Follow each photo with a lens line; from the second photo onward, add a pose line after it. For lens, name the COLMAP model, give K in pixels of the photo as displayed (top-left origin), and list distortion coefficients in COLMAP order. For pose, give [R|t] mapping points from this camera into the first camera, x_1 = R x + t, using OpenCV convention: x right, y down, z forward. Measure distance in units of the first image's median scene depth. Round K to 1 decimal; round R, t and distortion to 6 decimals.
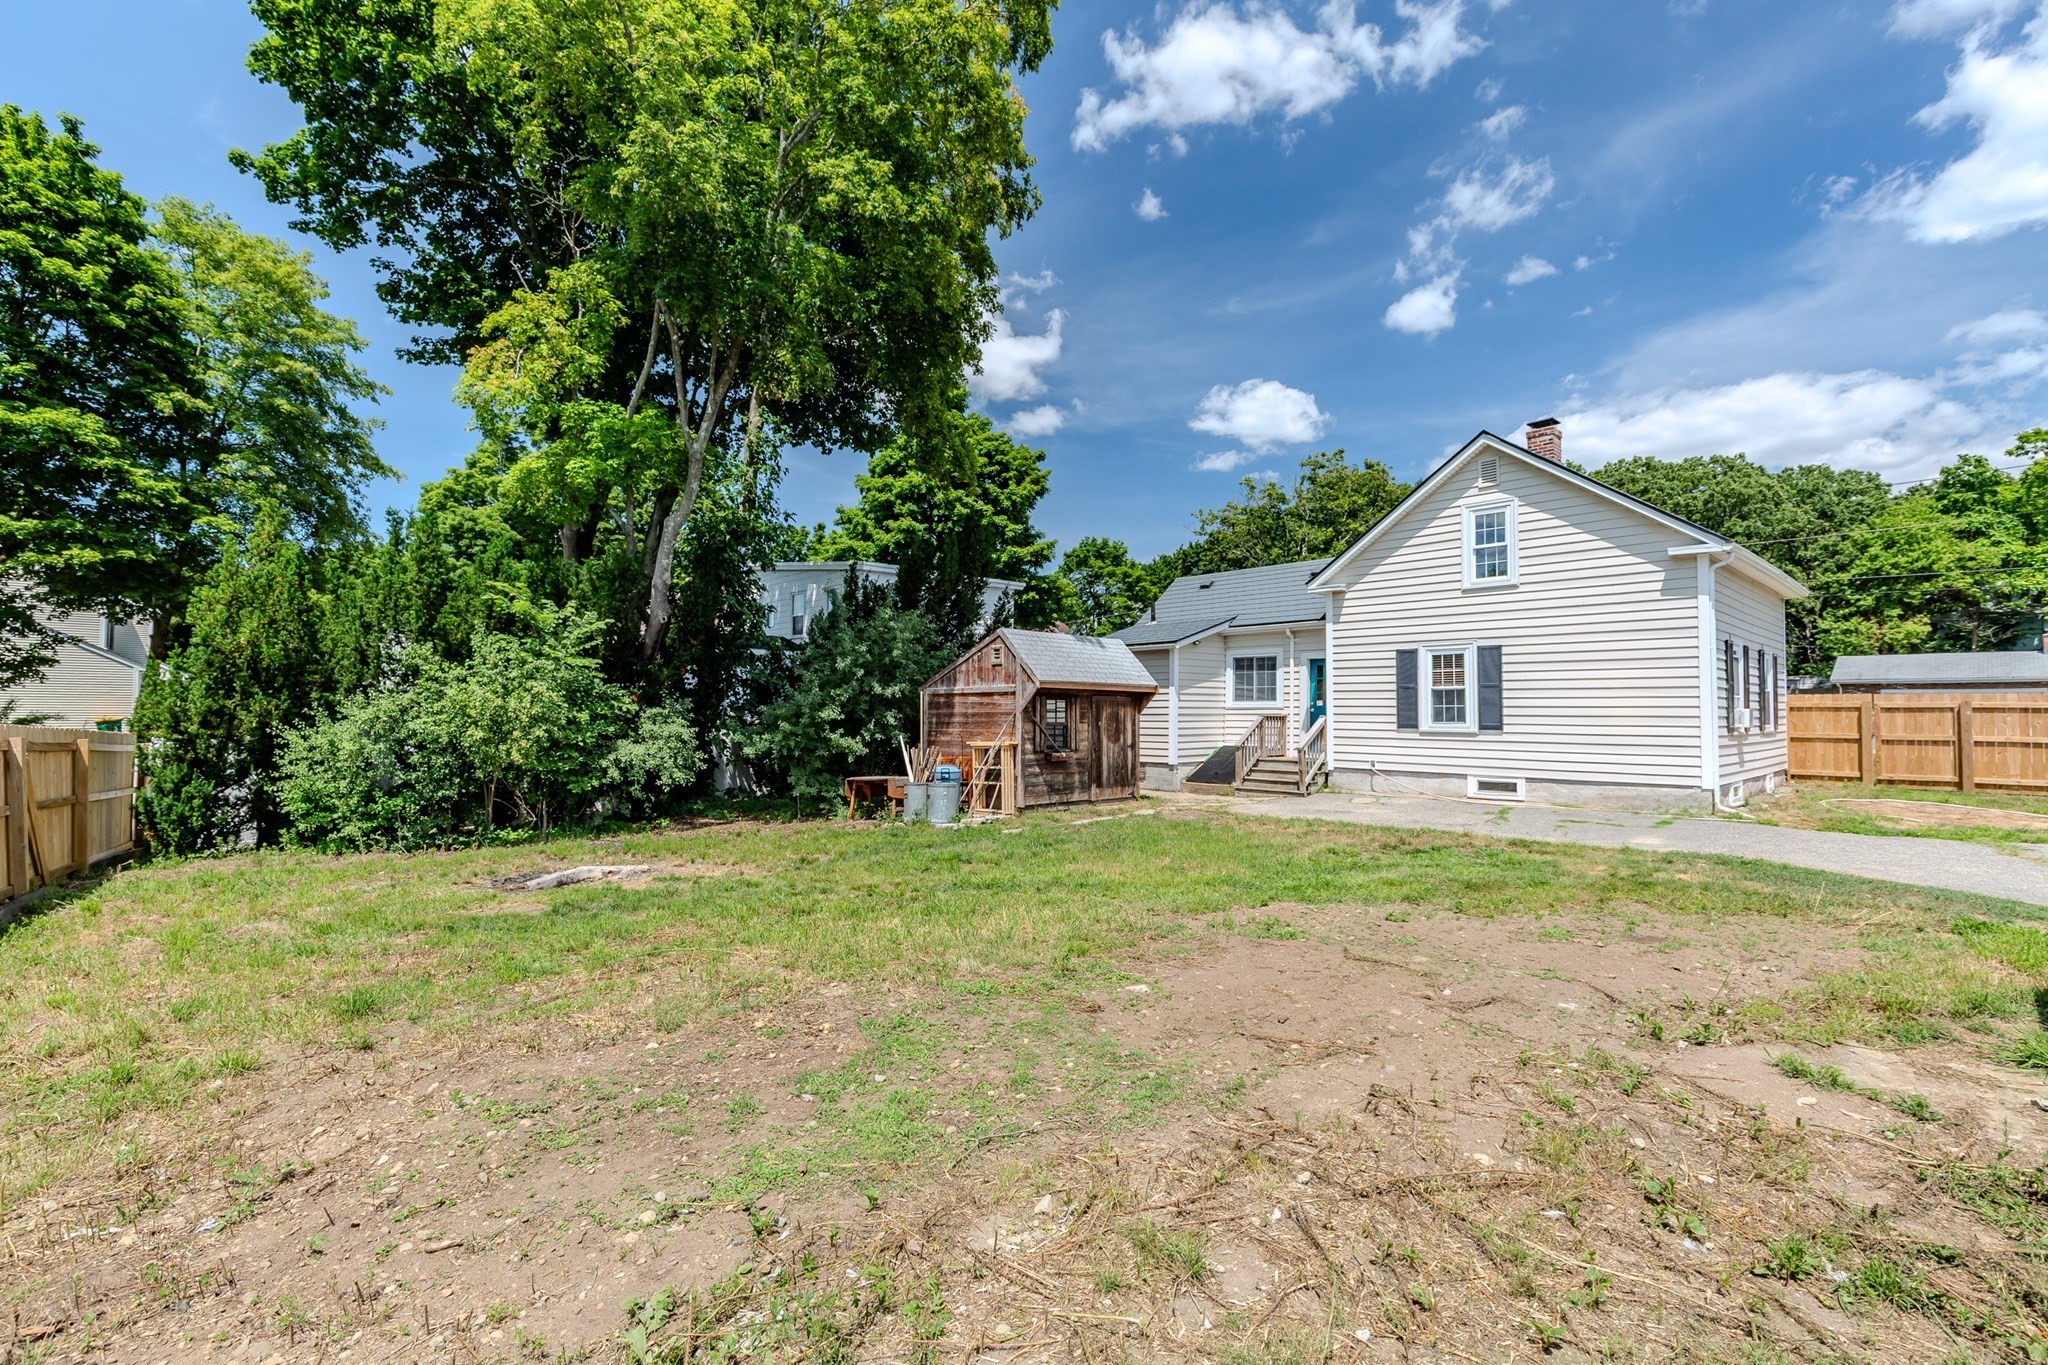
lens RADIAL K [[914.8, 0, 1018.0], [0, 914.8, 681.2], [0, 0, 1]] dist [0.006879, -0.001427]
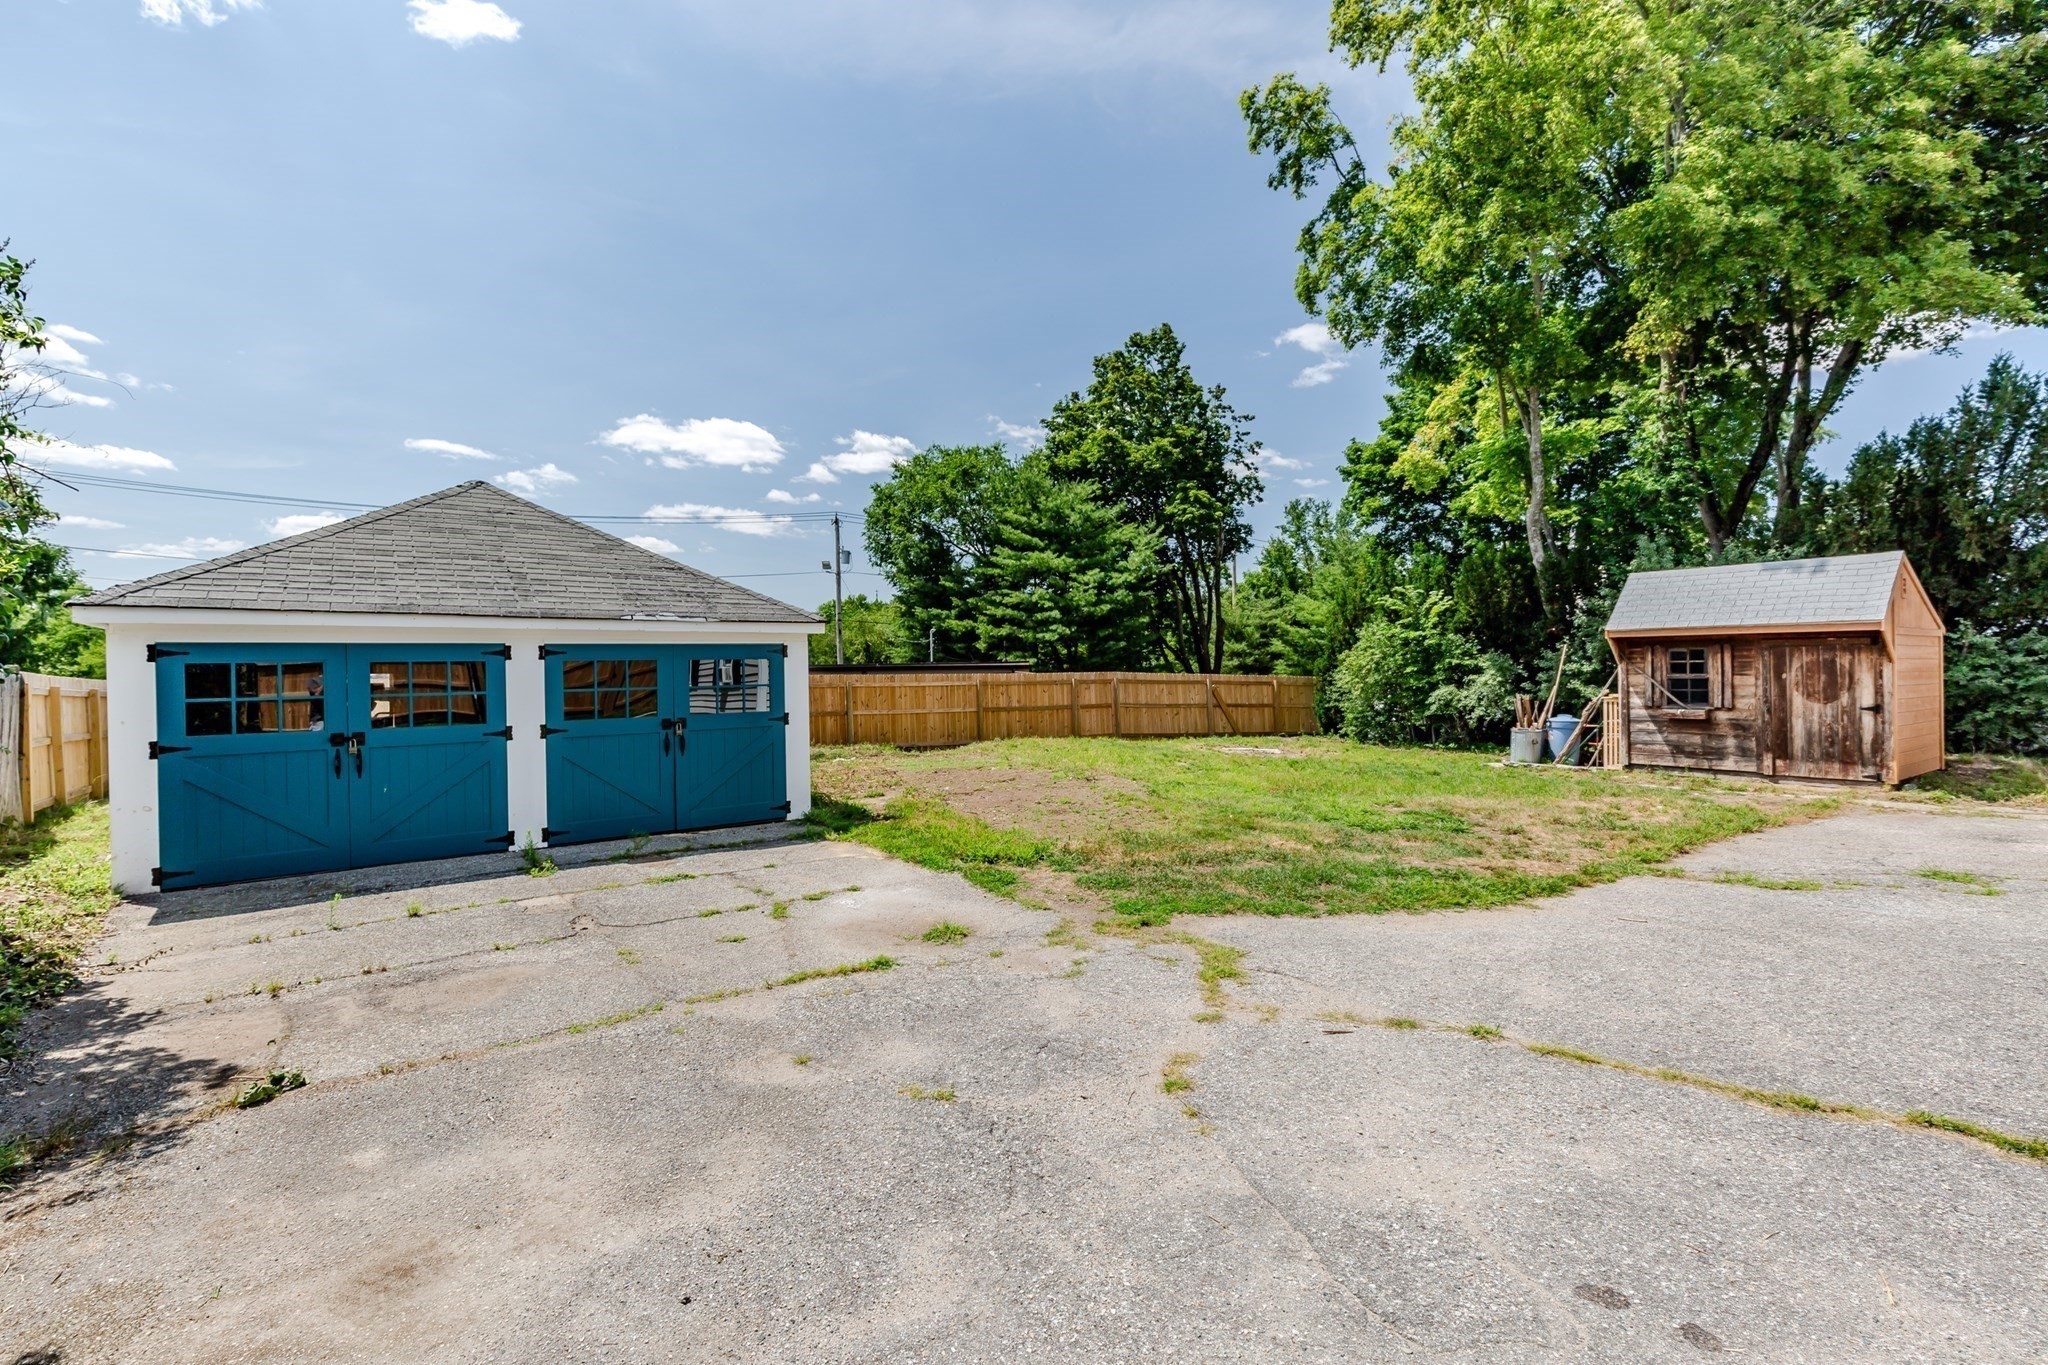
lens RADIAL K [[914.8, 0, 1019.5], [0, 914.8, 670.3], [0, 0, 1]] dist [0.006879, -0.001427]
pose [[-0.155810, -0.001049, -0.987787, 0.493593], [0.048237, 0.998798, -0.008670, 0.009238], [0.986609, -0.048999, -0.155572, 0.257157]]
